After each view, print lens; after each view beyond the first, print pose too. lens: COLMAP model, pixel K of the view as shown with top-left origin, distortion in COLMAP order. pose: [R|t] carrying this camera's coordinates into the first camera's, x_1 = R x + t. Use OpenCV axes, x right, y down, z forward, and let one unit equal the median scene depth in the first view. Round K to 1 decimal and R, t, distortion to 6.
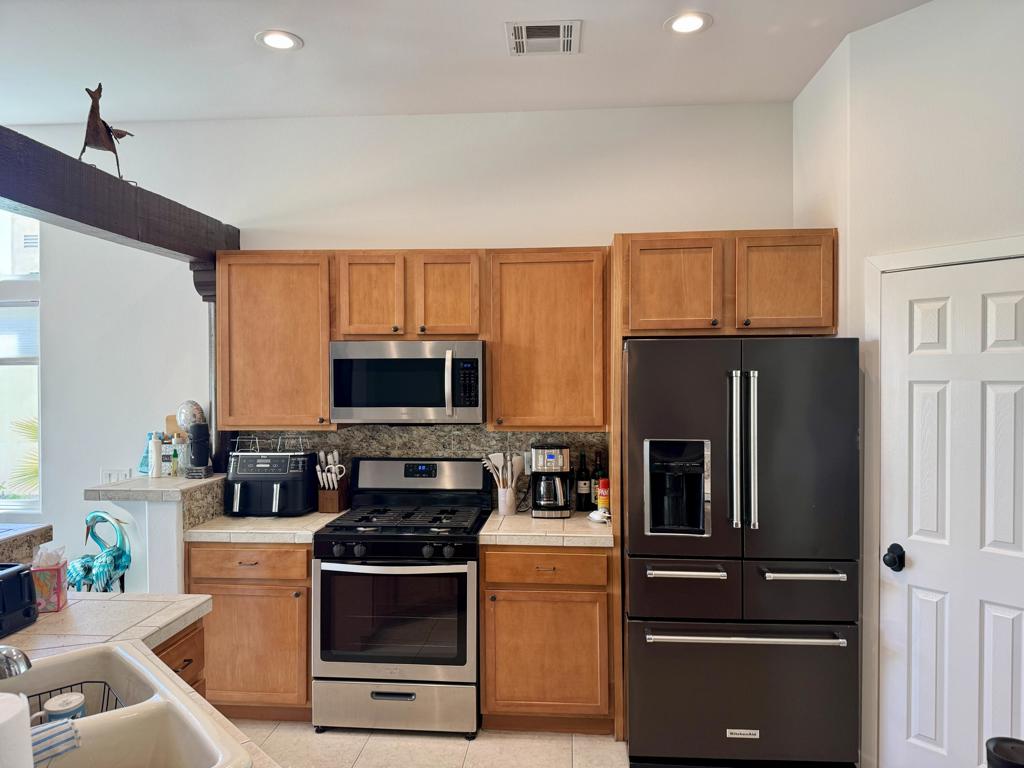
lens RADIAL K [[714.4, 0, 512.0], [0, 714.4, 384.0], [0, 0, 1]] dist [0.111884, -0.165239]
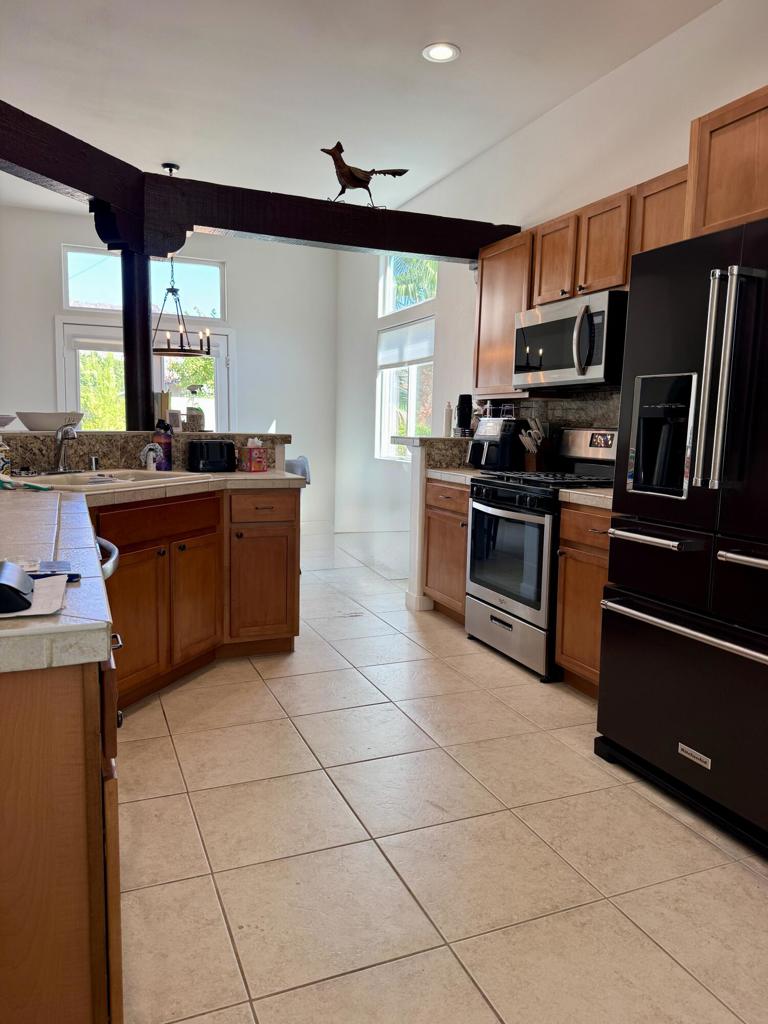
lens RADIAL K [[714.4, 0, 384.0], [0, 714.4, 512.0], [0, 0, 1]] dist [0.111884, -0.165239]
pose [[0.459255, 0.120887, -0.880040, 0.725977], [-0.031301, 0.992284, 0.119970, 0.127007], [0.887753, -0.027550, 0.459495, 0.323075]]
